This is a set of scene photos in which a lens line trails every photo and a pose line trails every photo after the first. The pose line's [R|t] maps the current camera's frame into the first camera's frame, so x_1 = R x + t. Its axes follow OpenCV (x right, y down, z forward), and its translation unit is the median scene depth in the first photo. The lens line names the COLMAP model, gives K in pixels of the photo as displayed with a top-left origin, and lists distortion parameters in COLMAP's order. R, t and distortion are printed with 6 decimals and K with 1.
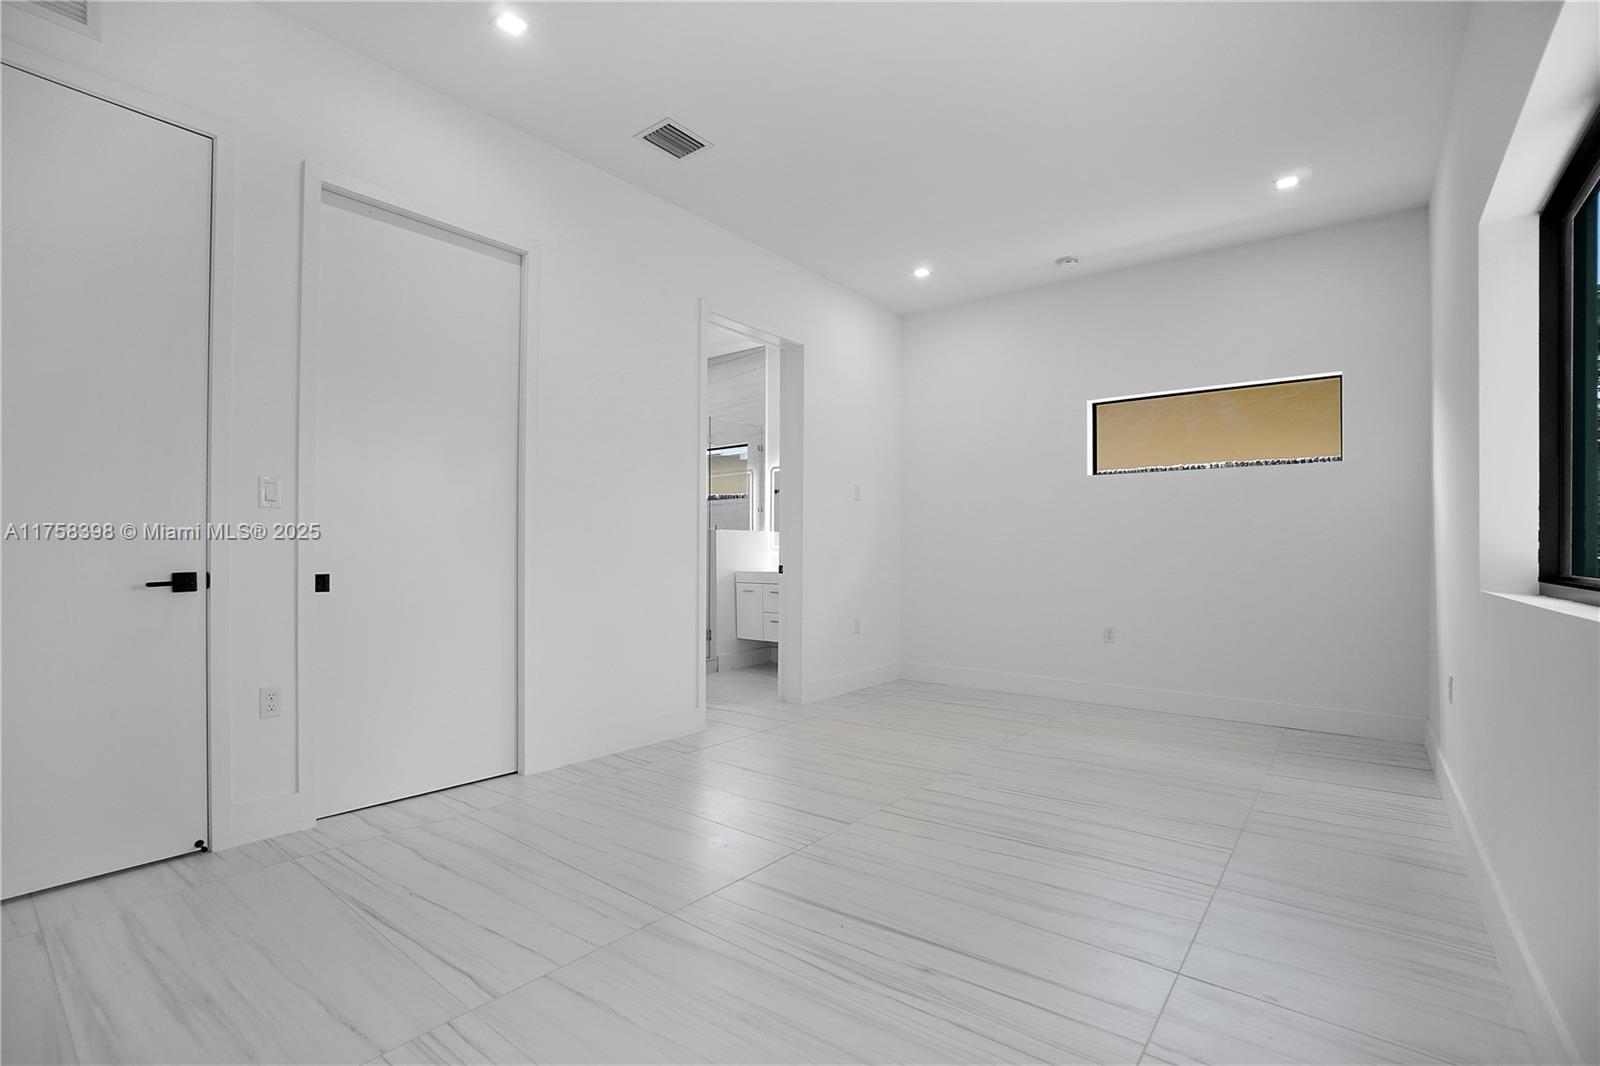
lens RADIAL K [[796.5, 0, 853.6], [0, 796.5, 539.7], [0, 0, 1]] dist [-0.001396, -0.000080]
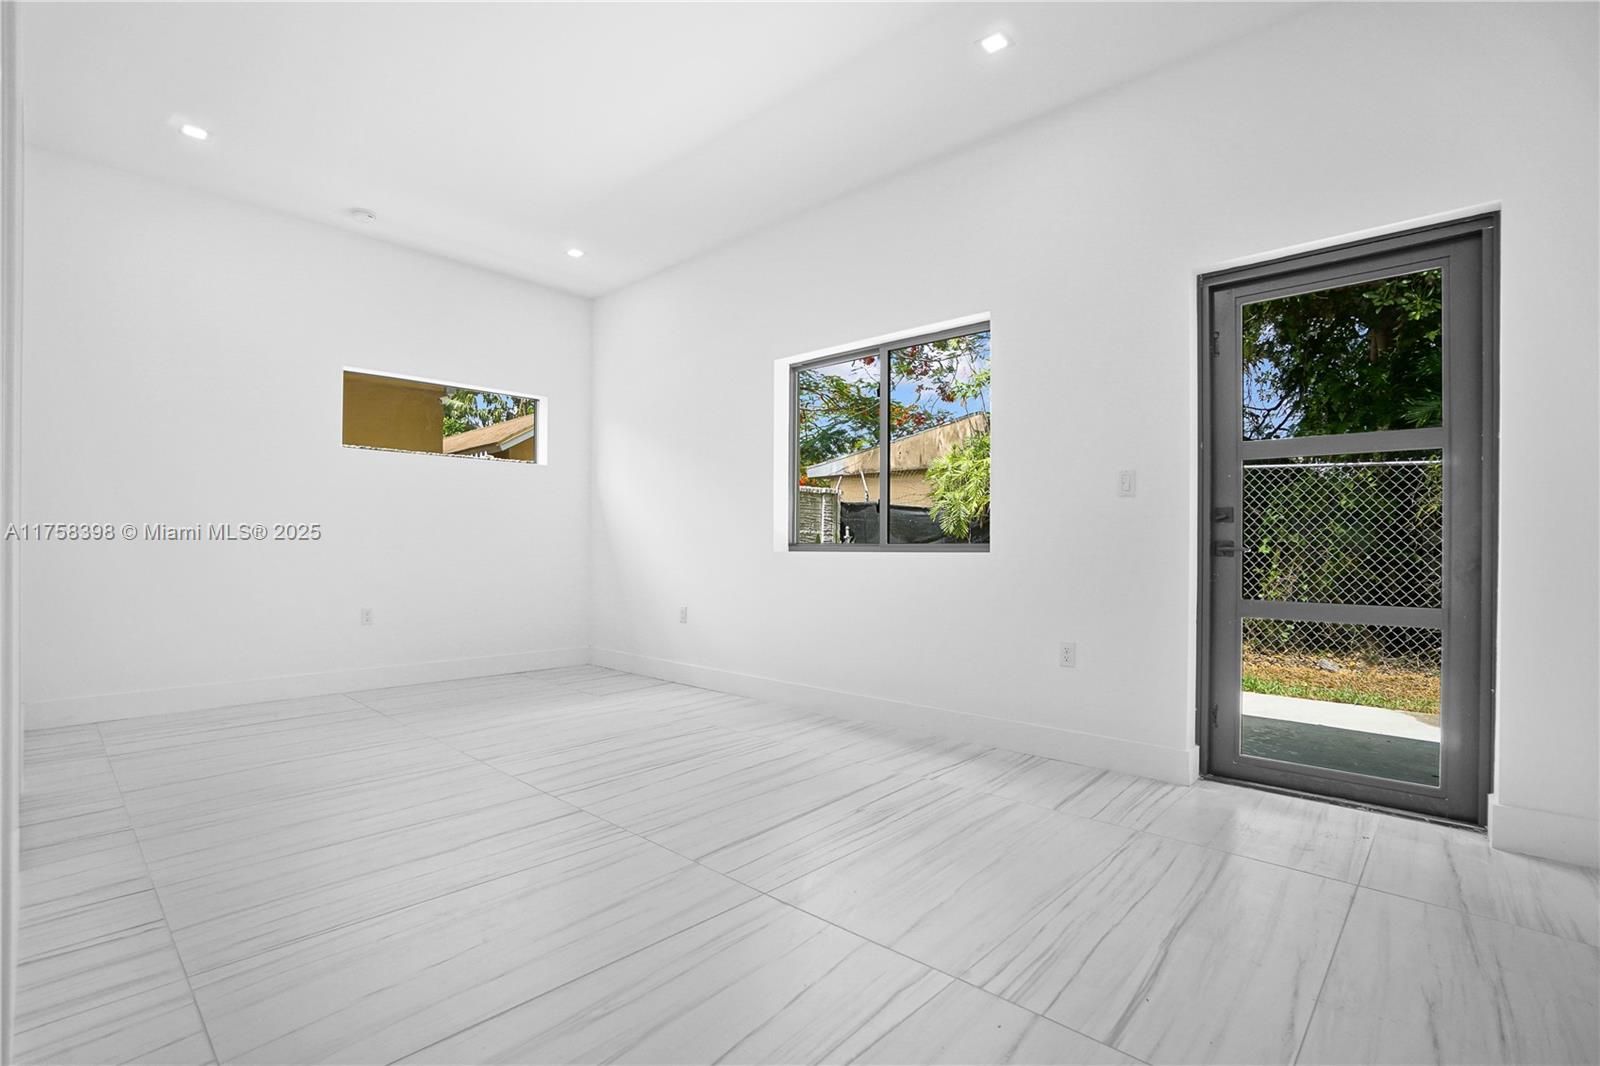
lens RADIAL K [[725.8, 0, 804.1], [0, 725.8, 549.0], [0, 0, 1]] dist [-0.019375, 0.000101]
pose [[0.098989, -0.008927, 0.995049, -0.872788], [-0.017826, 0.999783, 0.010743, 0.033277], [-0.994929, -0.018801, 0.098808, 0.690566]]
